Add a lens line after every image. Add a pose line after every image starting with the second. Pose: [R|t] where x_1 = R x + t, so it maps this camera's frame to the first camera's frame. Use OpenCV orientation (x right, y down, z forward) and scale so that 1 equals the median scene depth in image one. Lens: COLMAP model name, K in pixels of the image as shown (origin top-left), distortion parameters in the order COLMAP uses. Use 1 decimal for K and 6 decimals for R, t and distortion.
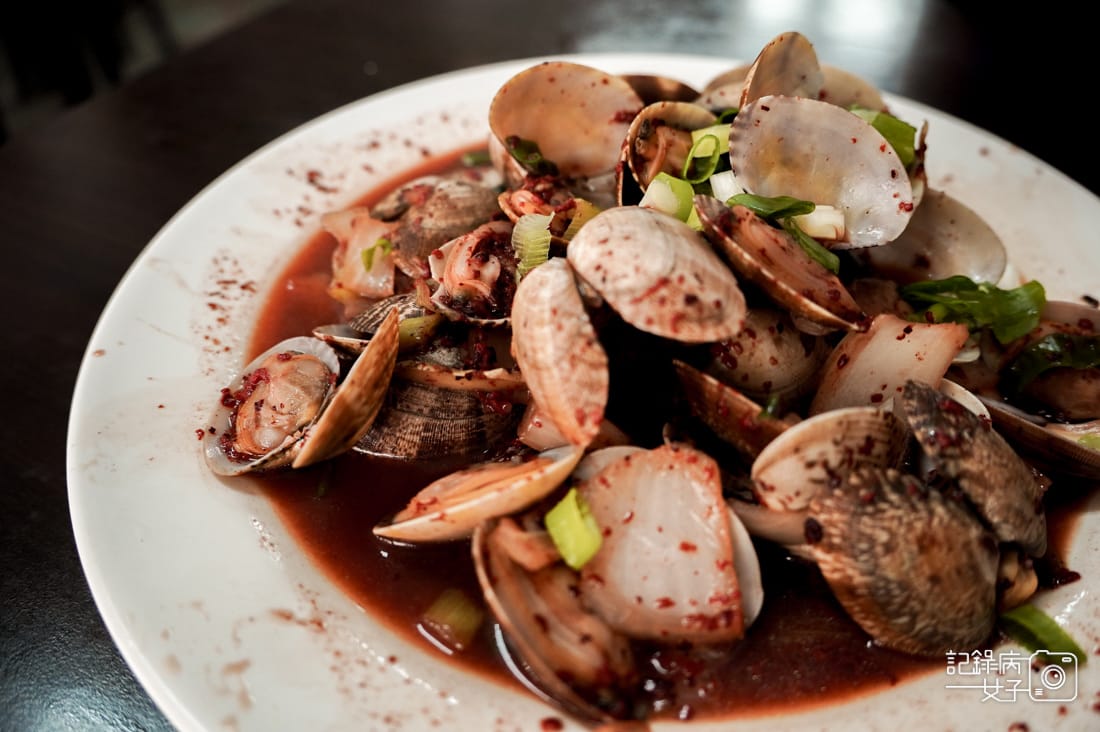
lens RADIAL K [[889.9, 0, 550.8], [0, 889.9, 364.1], [0, 0, 1]] dist [-0.156551, 0.003174]
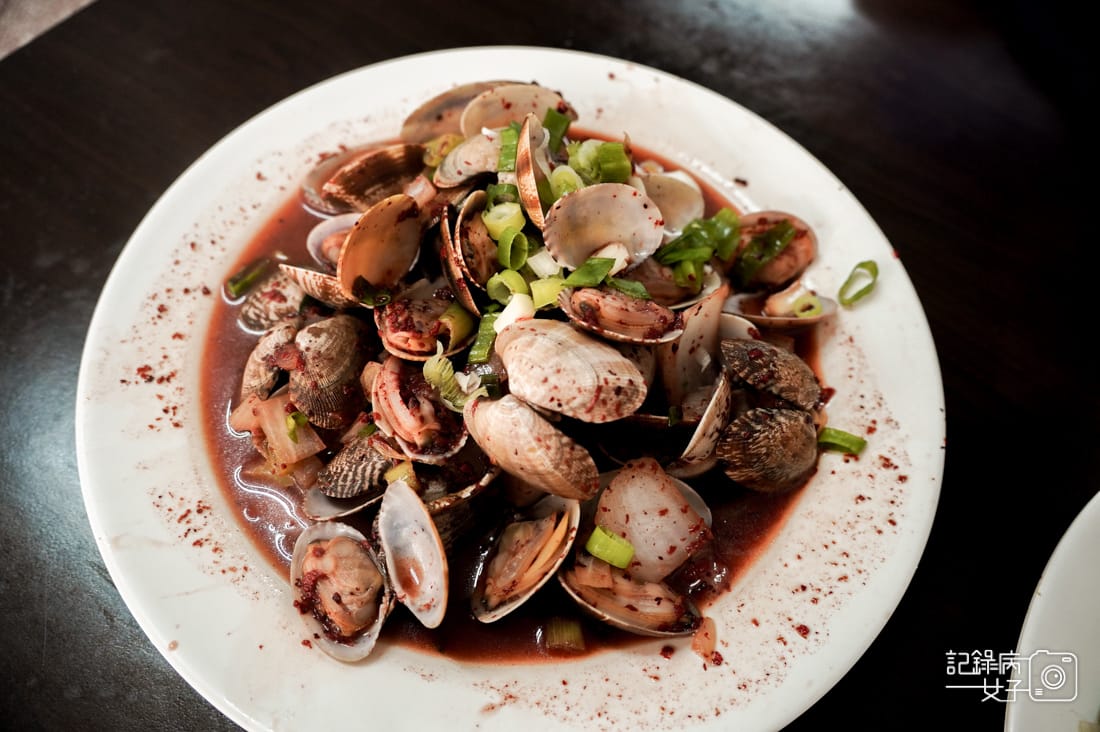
lens RADIAL K [[889.9, 0, 549.9], [0, 889.9, 368.1], [0, 0, 1]] dist [-0.156551, 0.003174]
pose [[0.765268, -0.527627, 0.368747, -0.453227], [0.387233, 0.834941, 0.391056, -0.714094], [-0.514213, -0.156472, 0.843268, -0.210511]]
